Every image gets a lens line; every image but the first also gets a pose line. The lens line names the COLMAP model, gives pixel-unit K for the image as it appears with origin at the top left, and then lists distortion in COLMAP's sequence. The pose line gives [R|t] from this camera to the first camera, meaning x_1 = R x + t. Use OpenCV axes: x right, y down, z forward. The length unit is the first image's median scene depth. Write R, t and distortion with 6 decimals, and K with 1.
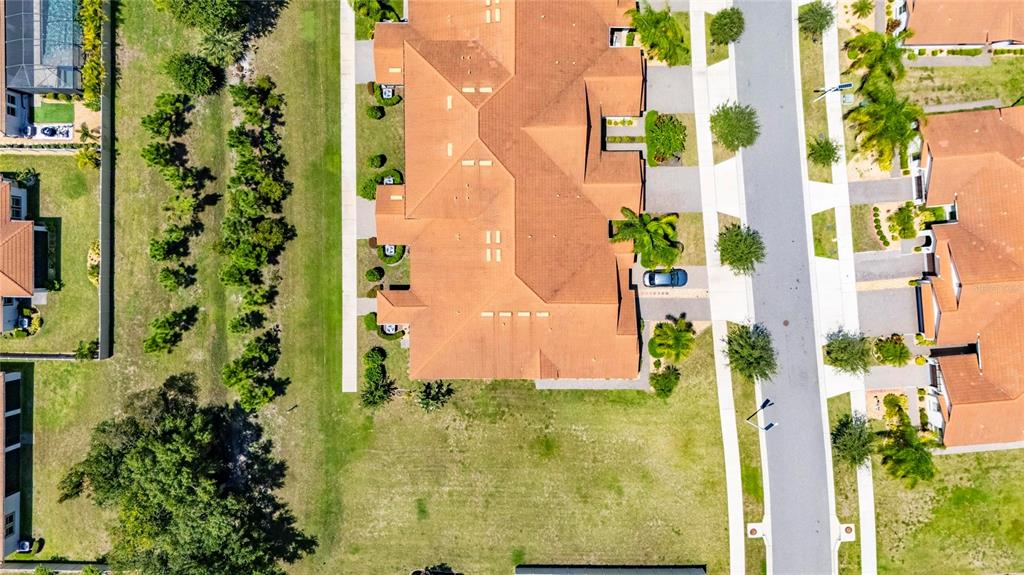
lens RADIAL K [[755.9, 0, 513.8], [0, 755.9, 284.6], [0, 0, 1]] dist [0.064465, -0.062823]
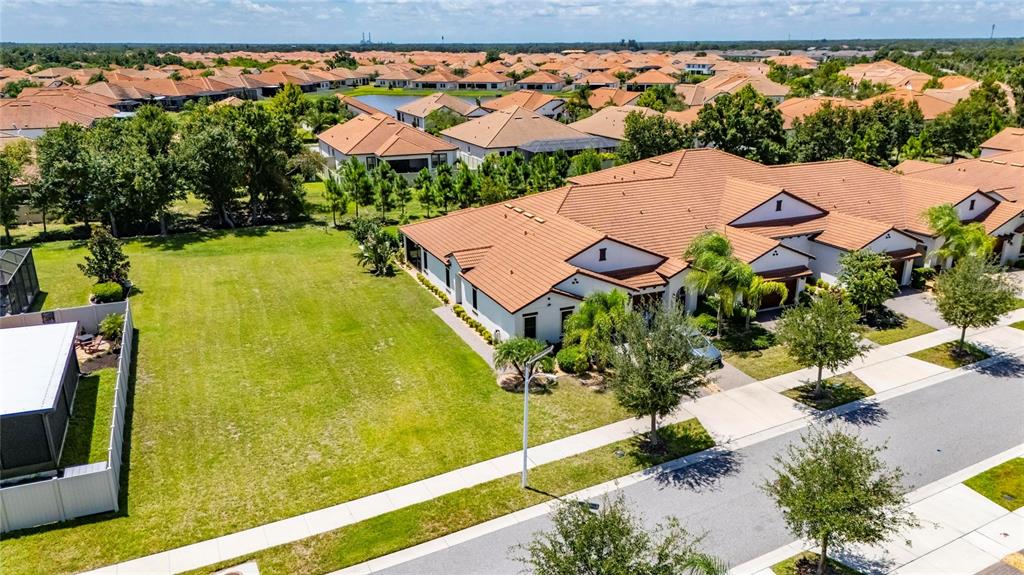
lens RADIAL K [[755.9, 0, 512.8], [0, 755.9, 290.6], [0, 0, 1]] dist [0.064465, -0.062823]
pose [[0.411504, 0.283851, -0.866079, 0.621901], [-0.911234, 0.109570, -0.397047, 0.332782], [-0.017806, 0.952587, 0.303743, 0.781320]]
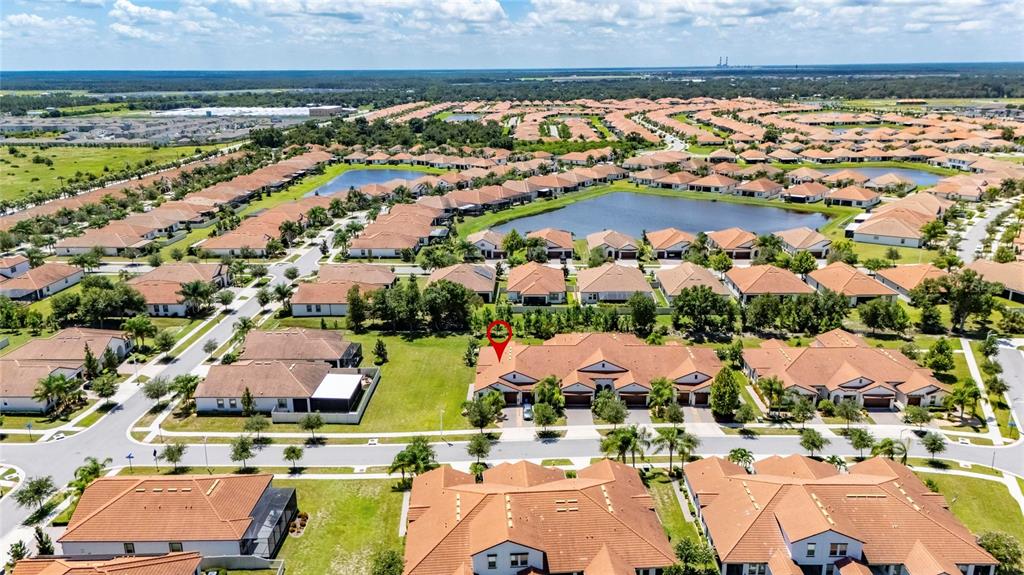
lens RADIAL K [[755.9, 0, 510.4], [0, 755.9, 283.1], [0, 0, 1]] dist [0.064465, -0.062823]
pose [[-0.022316, 0.277202, -0.960552, 1.782923], [-0.999656, -0.019411, 0.017623, 0.008087], [-0.013760, 0.960616, 0.277540, 0.224735]]
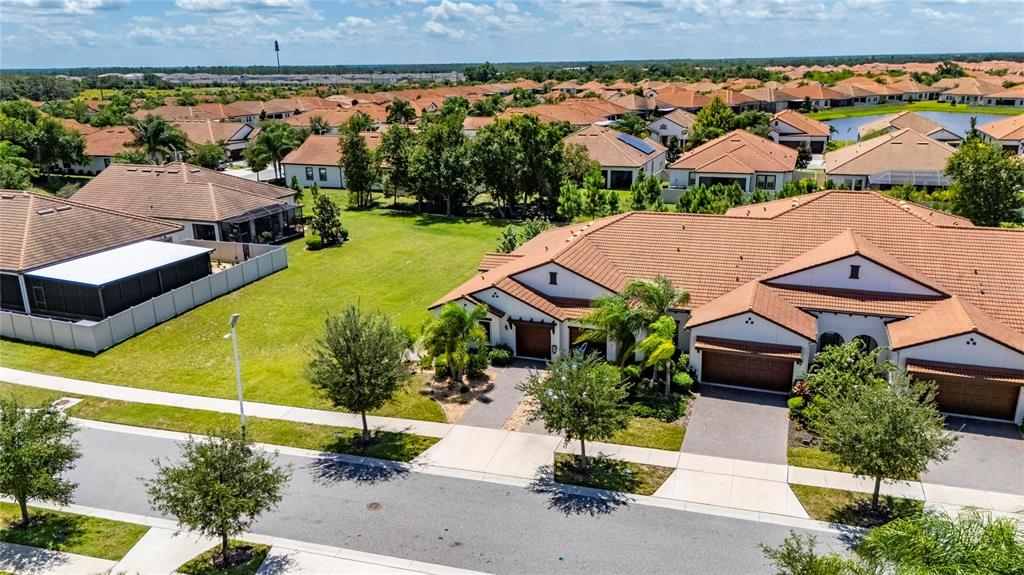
lens RADIAL K [[755.9, 0, 510.4], [0, 755.9, 284.7], [0, 0, 1]] dist [0.064465, -0.062823]
pose [[-0.355212, 0.271731, -0.894420, 0.664900], [-0.934771, -0.108561, 0.338256, -0.142727], [-0.005185, 0.956230, 0.292569, 0.767231]]
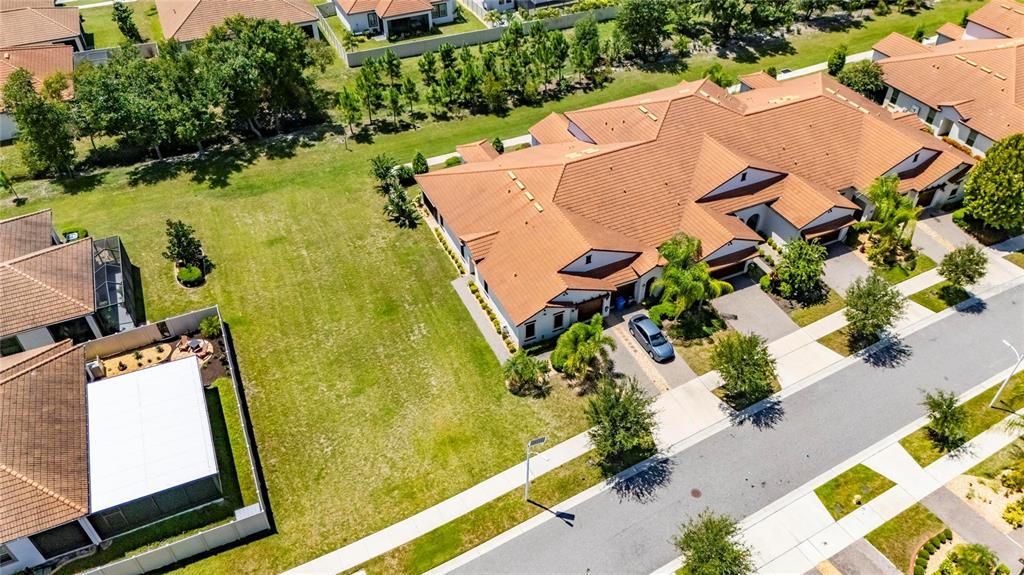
lens RADIAL K [[755.9, 0, 512.5], [0, 755.9, 289.6], [0, 0, 1]] dist [0.064465, -0.062823]
pose [[0.416108, 0.594018, -0.688475, 0.623455], [-0.909264, 0.263778, -0.321963, 0.342579], [-0.009647, 0.759977, 0.649879, 0.473379]]
